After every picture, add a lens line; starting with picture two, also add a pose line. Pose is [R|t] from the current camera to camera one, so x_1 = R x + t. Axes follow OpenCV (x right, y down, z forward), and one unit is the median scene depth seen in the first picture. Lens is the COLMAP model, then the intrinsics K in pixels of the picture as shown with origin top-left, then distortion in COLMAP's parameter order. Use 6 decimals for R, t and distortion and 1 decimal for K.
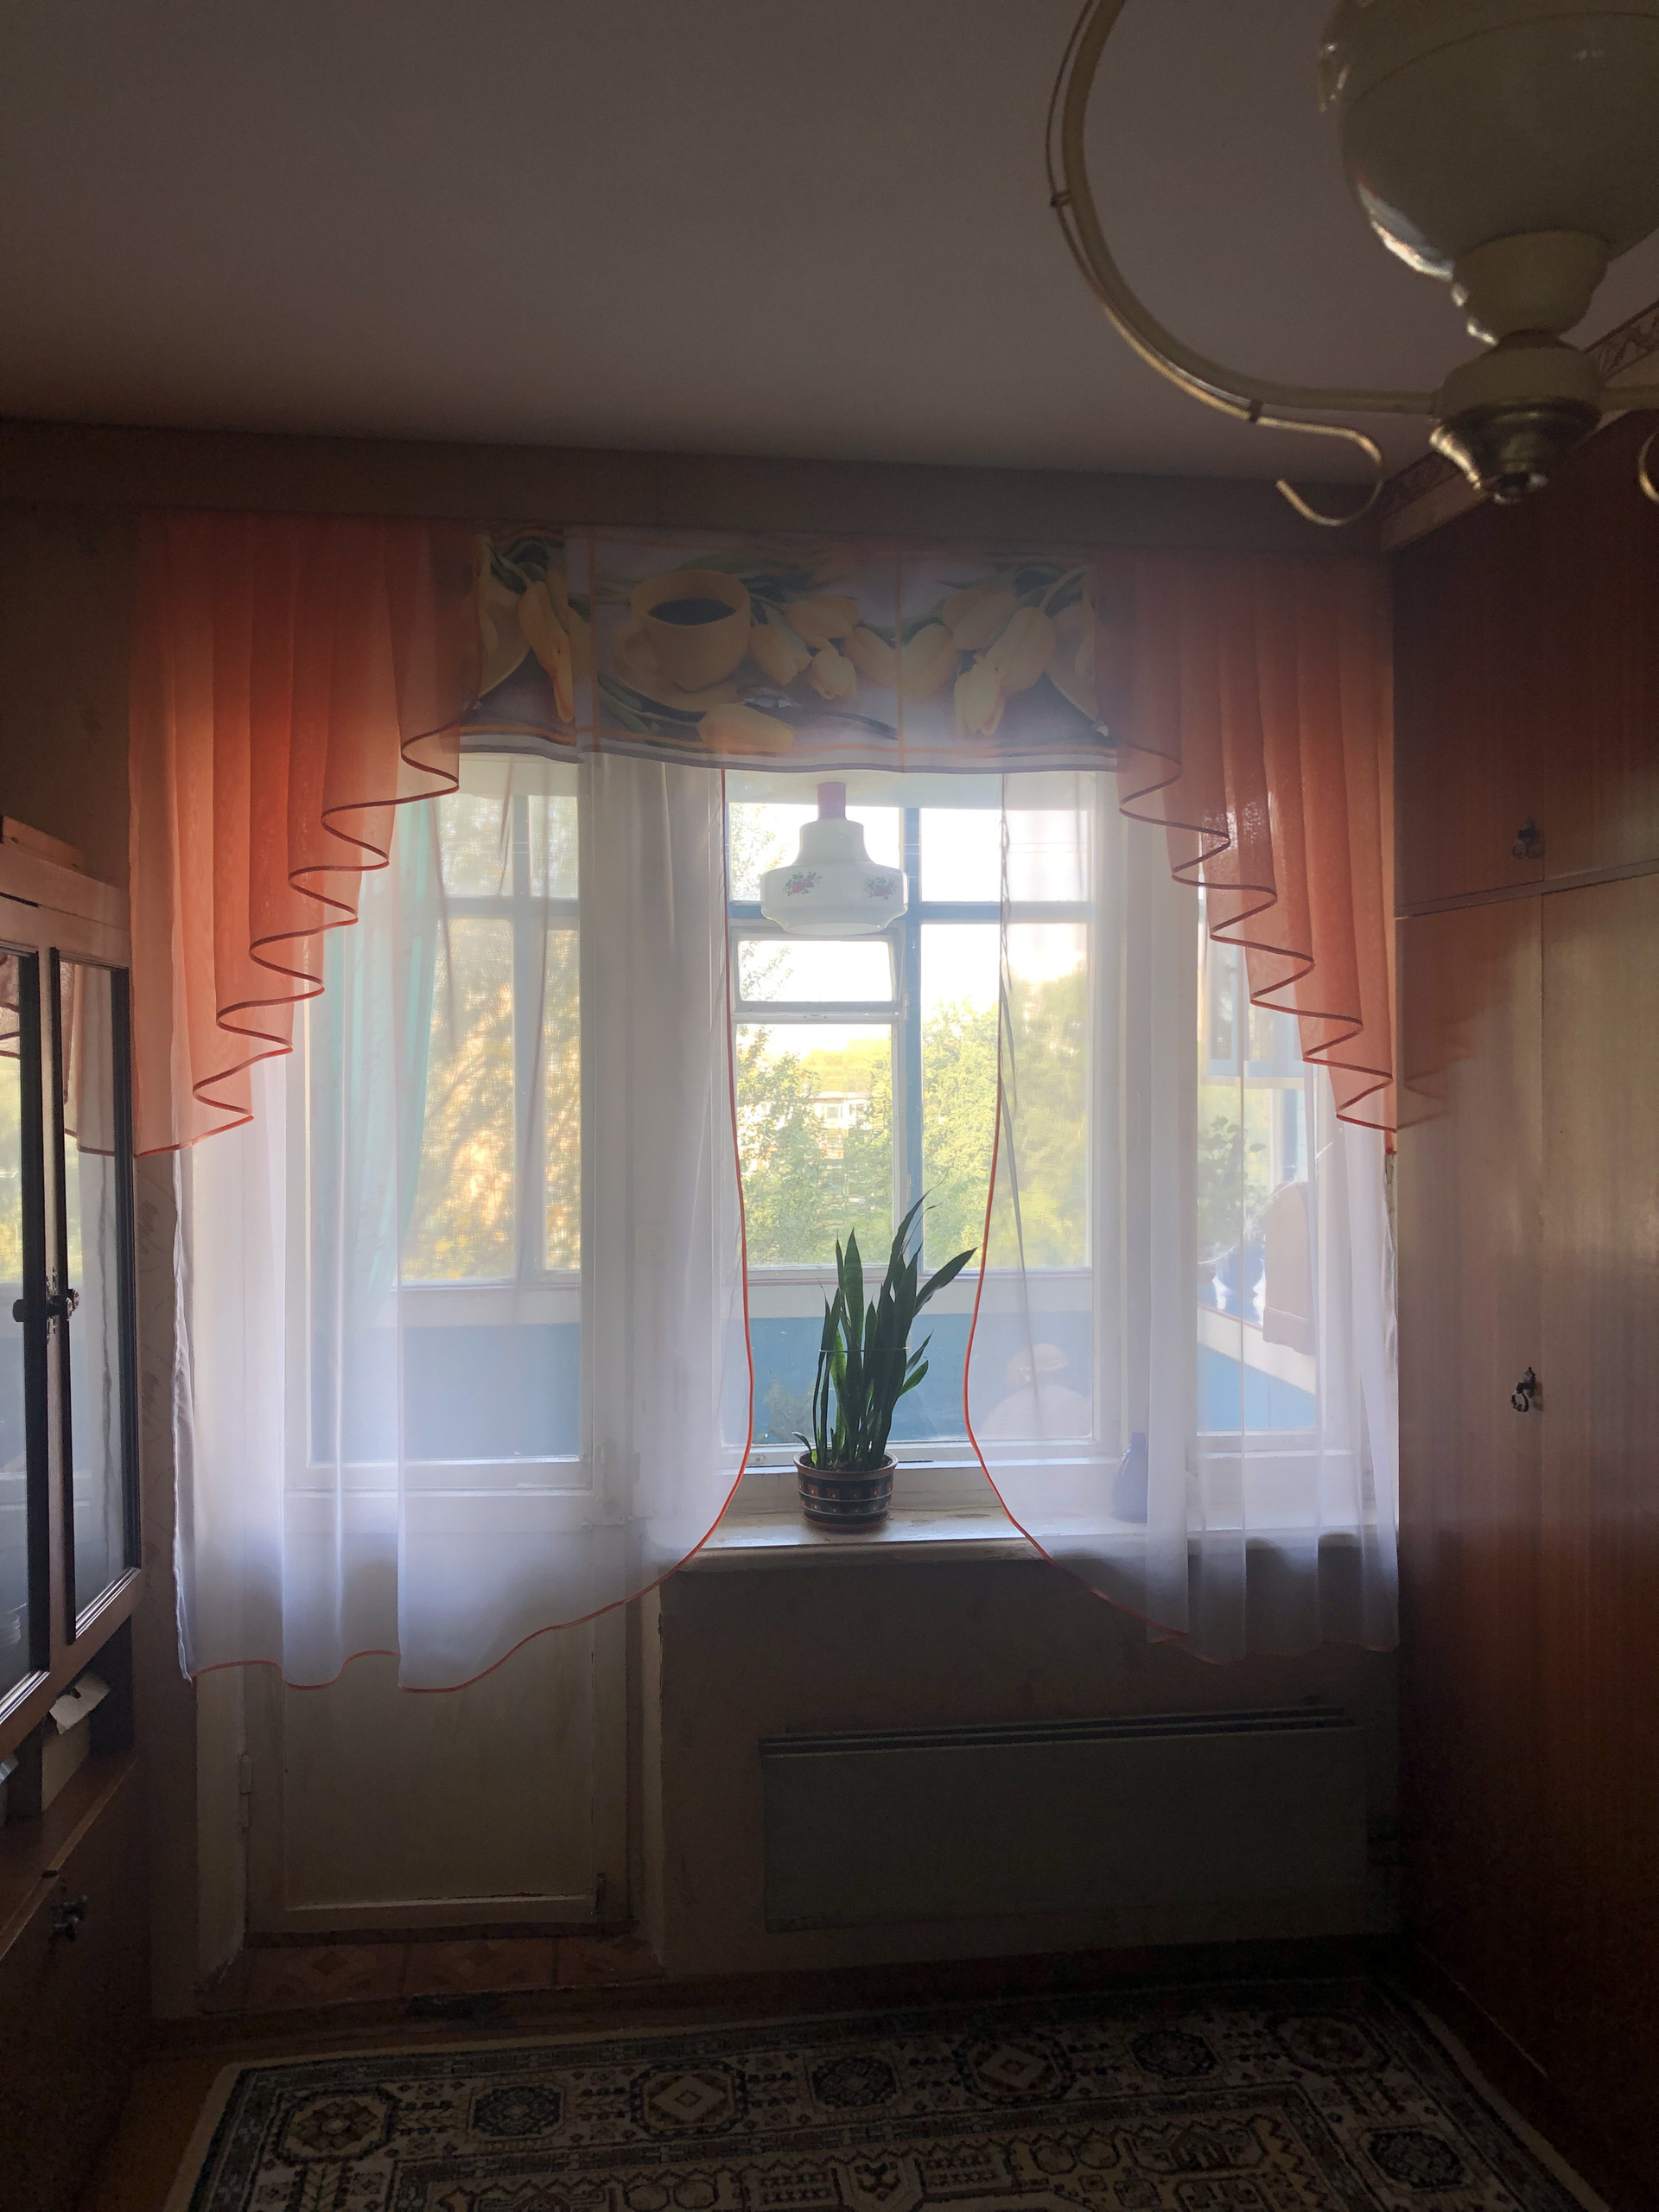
lens RADIAL K [[1815.0, 0, 836.4], [0, 1815.0, 1093.8], [0, 0, 1]] dist [0.028945, -0.000475]
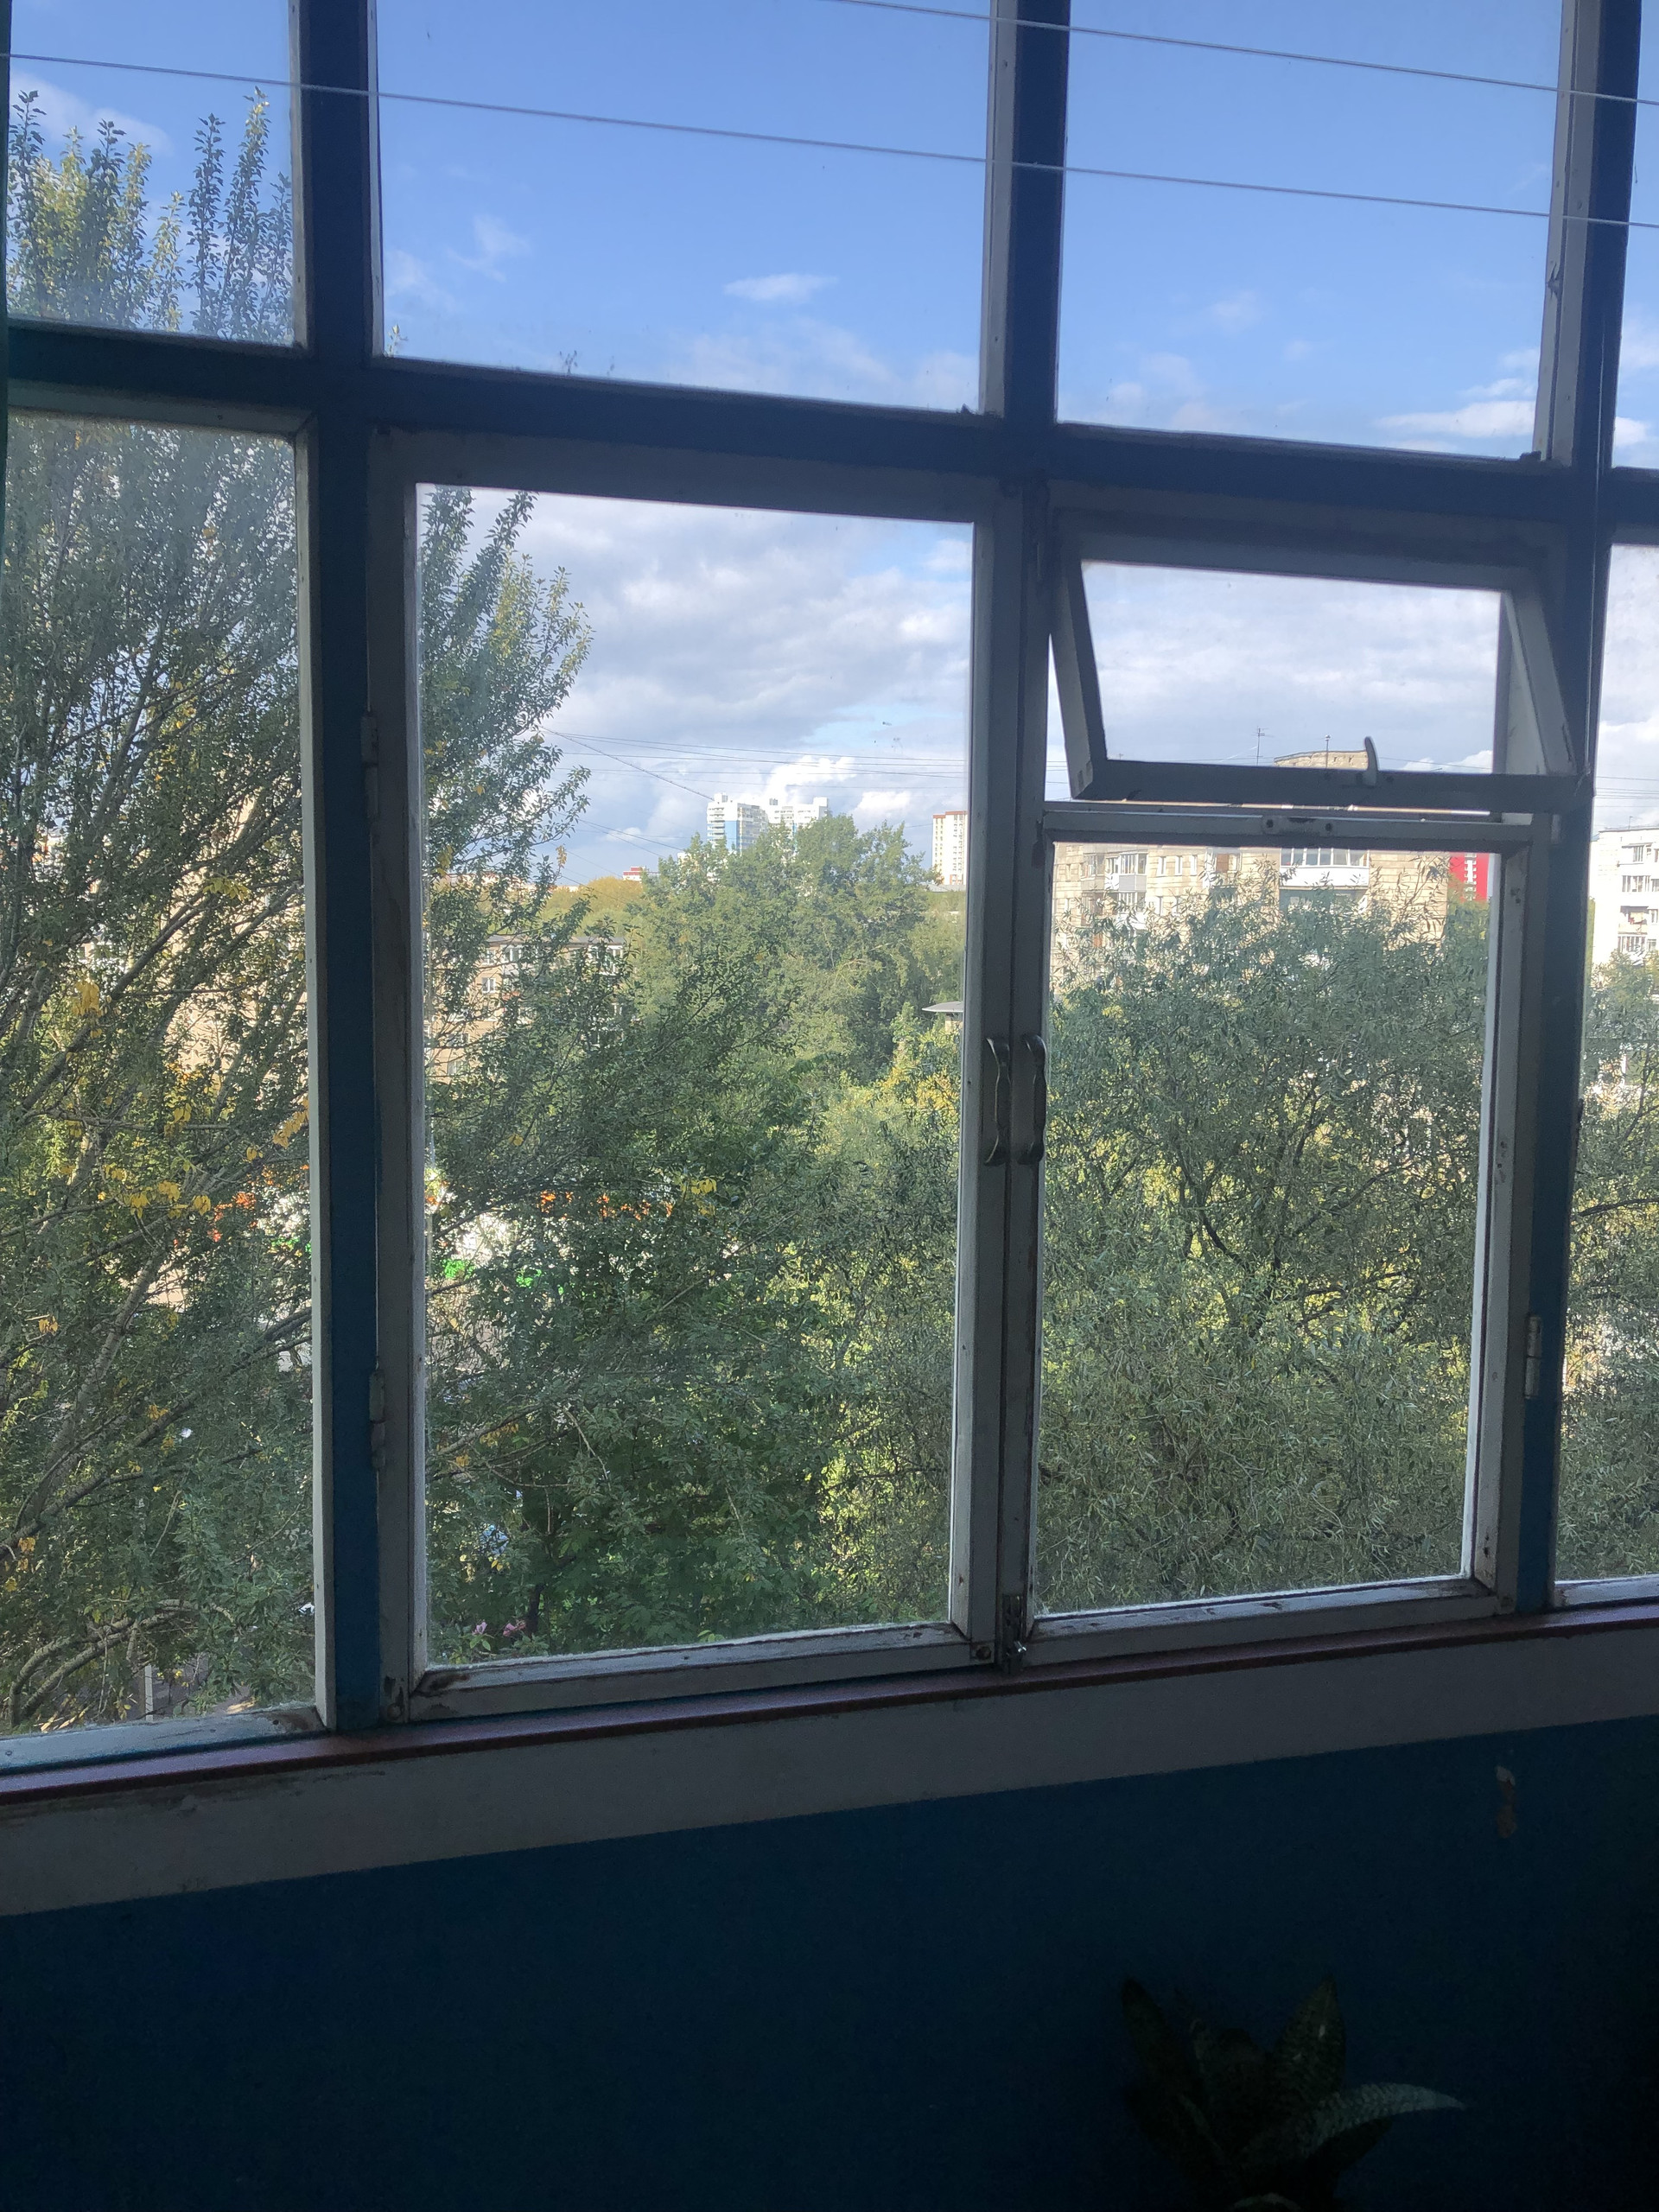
lens RADIAL K [[1815.0, 0, 836.4], [0, 1815.0, 1093.8], [0, 0, 1]] dist [0.028945, -0.000475]
pose [[0.990053, -0.000058, 0.140696, -0.027320], [-0.011879, 0.996395, 0.083998, -0.004515], [-0.140194, -0.084834, 0.986483, 0.142997]]
